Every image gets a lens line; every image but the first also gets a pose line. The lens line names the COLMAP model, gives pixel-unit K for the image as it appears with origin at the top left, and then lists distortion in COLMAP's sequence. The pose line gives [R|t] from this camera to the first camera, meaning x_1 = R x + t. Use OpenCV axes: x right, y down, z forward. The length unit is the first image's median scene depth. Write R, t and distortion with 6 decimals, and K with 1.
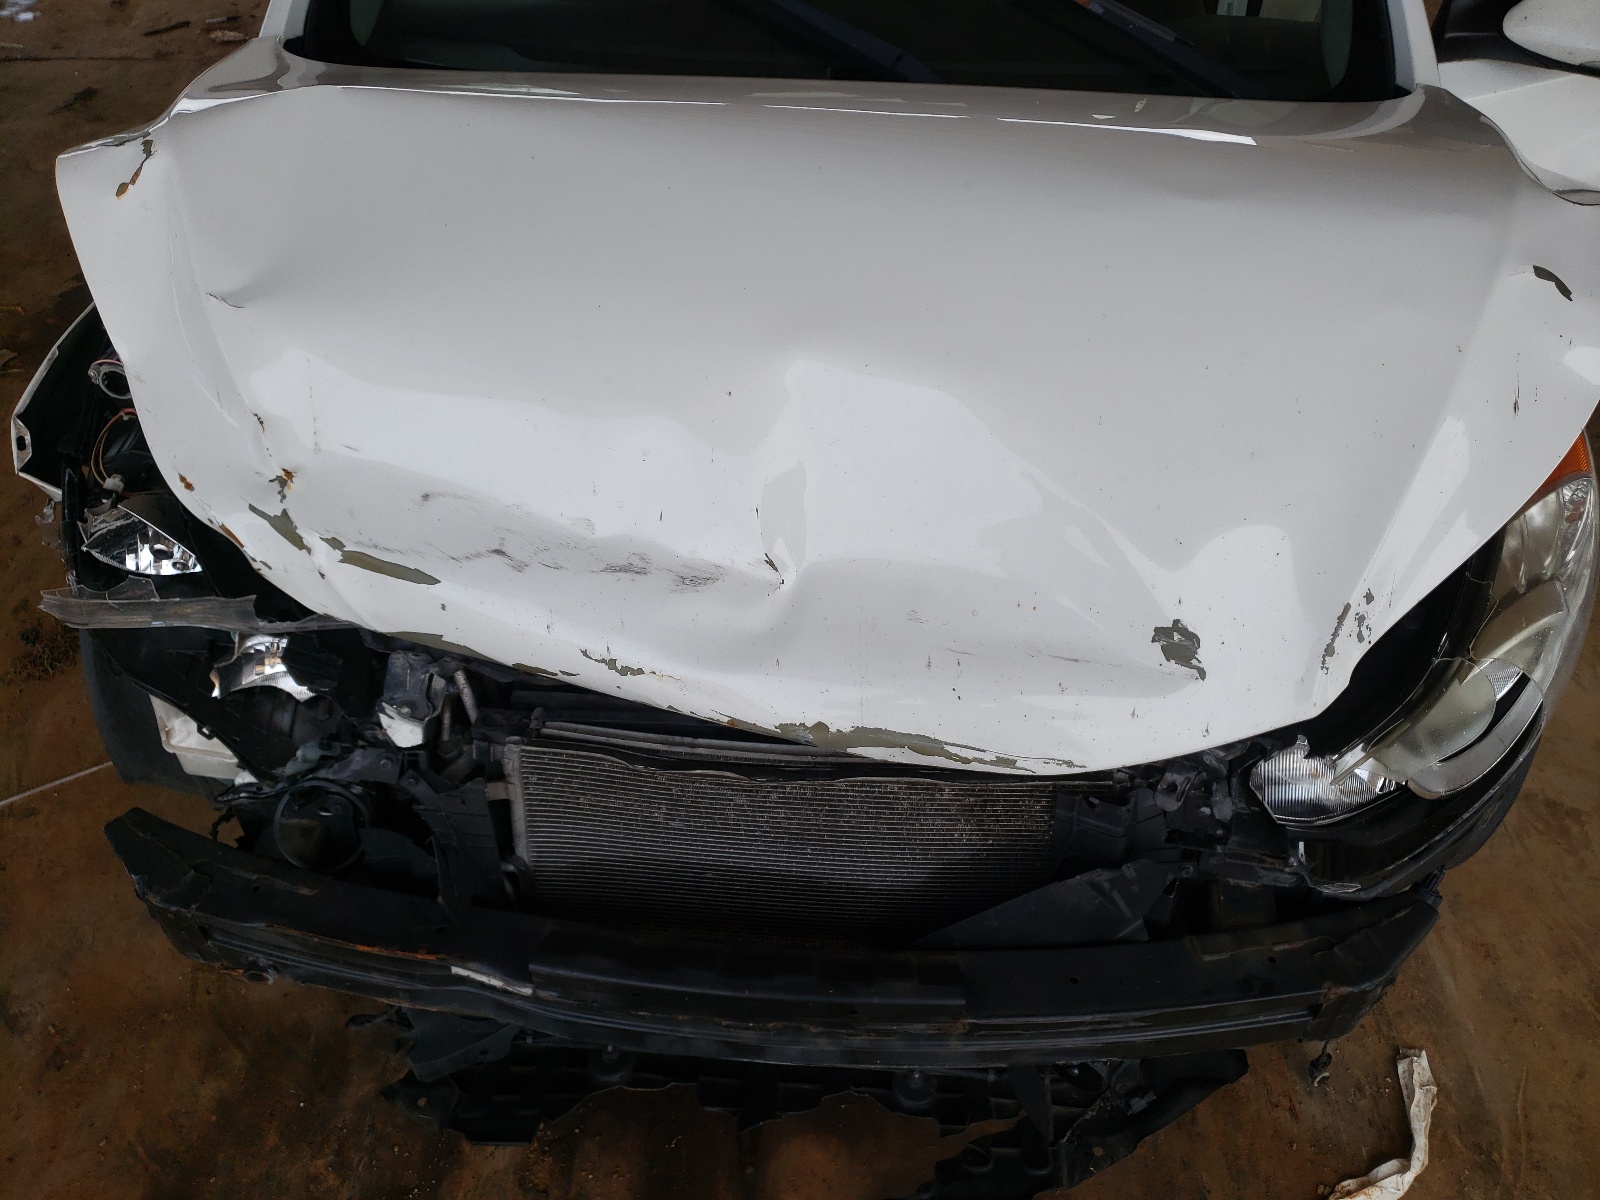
lens RADIAL K [[1234.1, 0, 816.2], [0, 1234.1, 597.2], [0, 0, 1]] dist [0.065972, 0.000829]
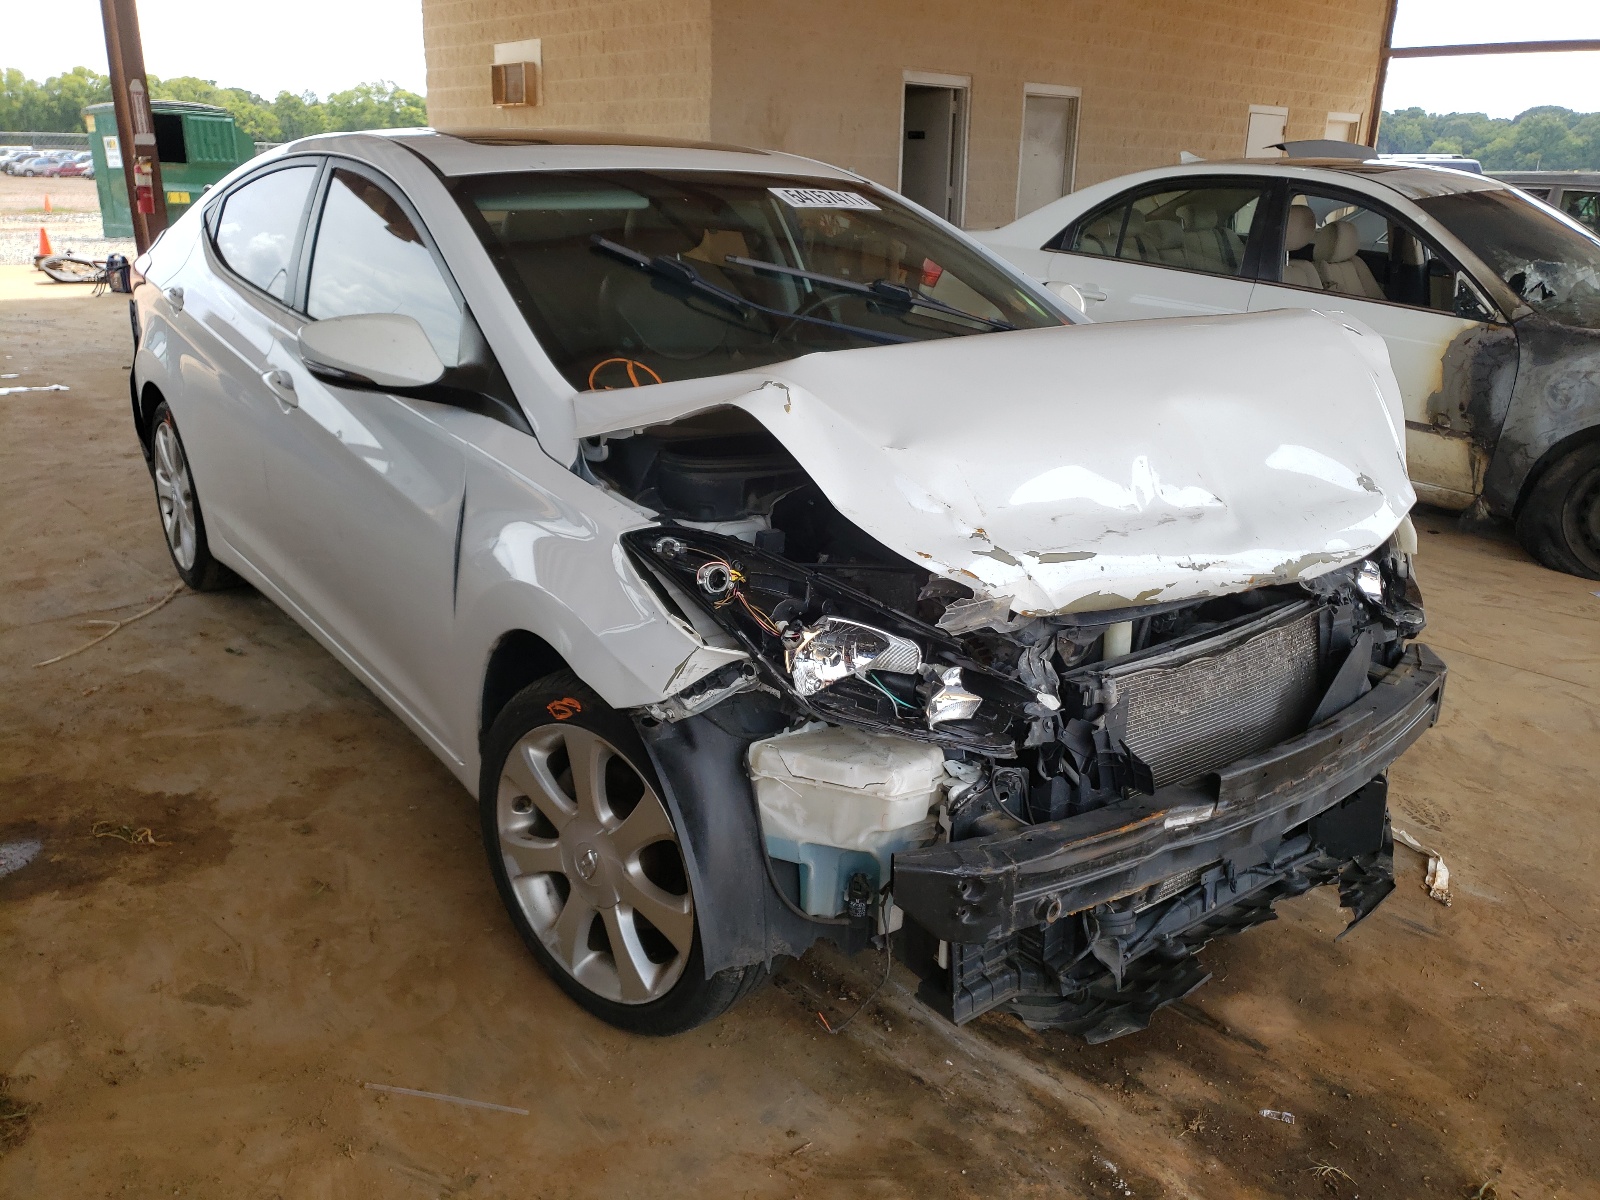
lens RADIAL K [[1234.1, 0, 816.2], [0, 1234.1, 597.2], [0, 0, 1]] dist [0.065972, 0.000829]
pose [[0.735073, -0.206893, 0.645649, -1.618796], [0.460912, 0.850888, -0.252089, 0.273962], [-0.497219, 0.482892, 0.720825, 0.029036]]
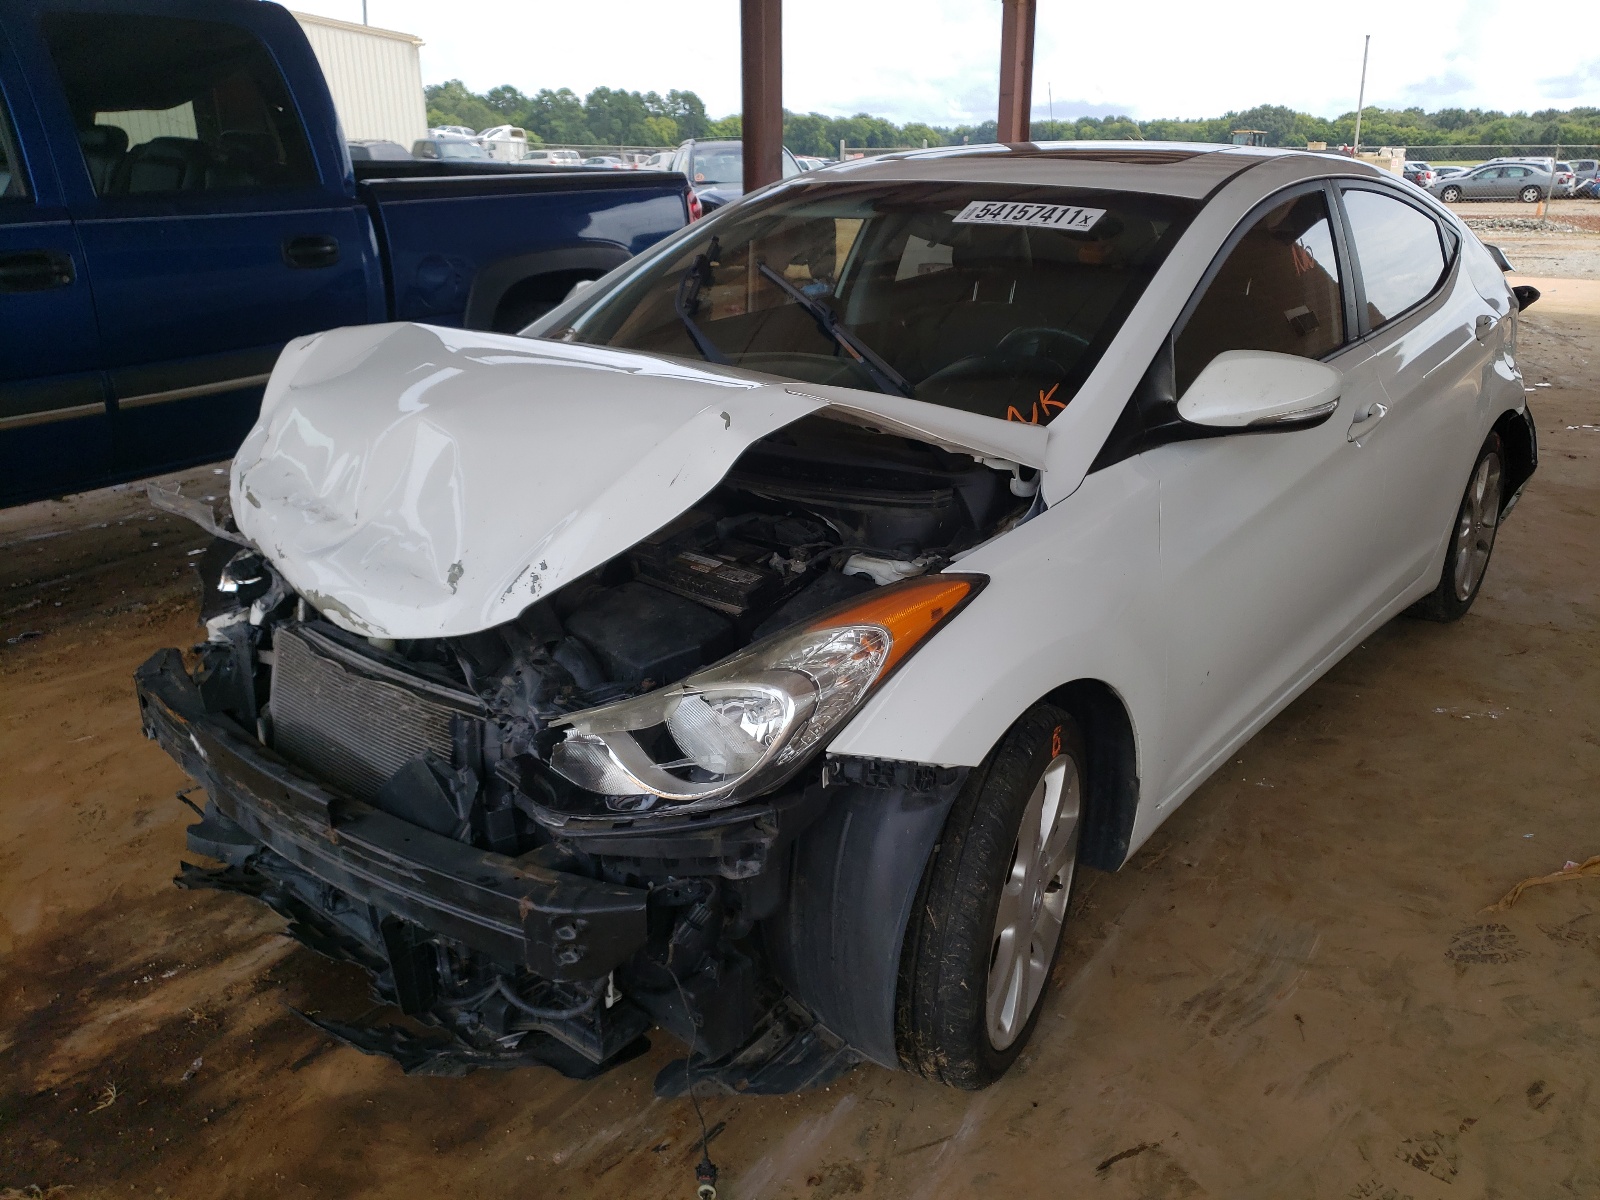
lens RADIAL K [[1234.1, 0, 816.2], [0, 1234.1, 597.2], [0, 0, 1]] dist [0.065972, 0.000829]
pose [[0.808019, 0.181622, -0.560463, 1.436532], [-0.397408, 0.870308, -0.290914, 0.315814], [0.434939, 0.457796, 0.775404, -0.038687]]
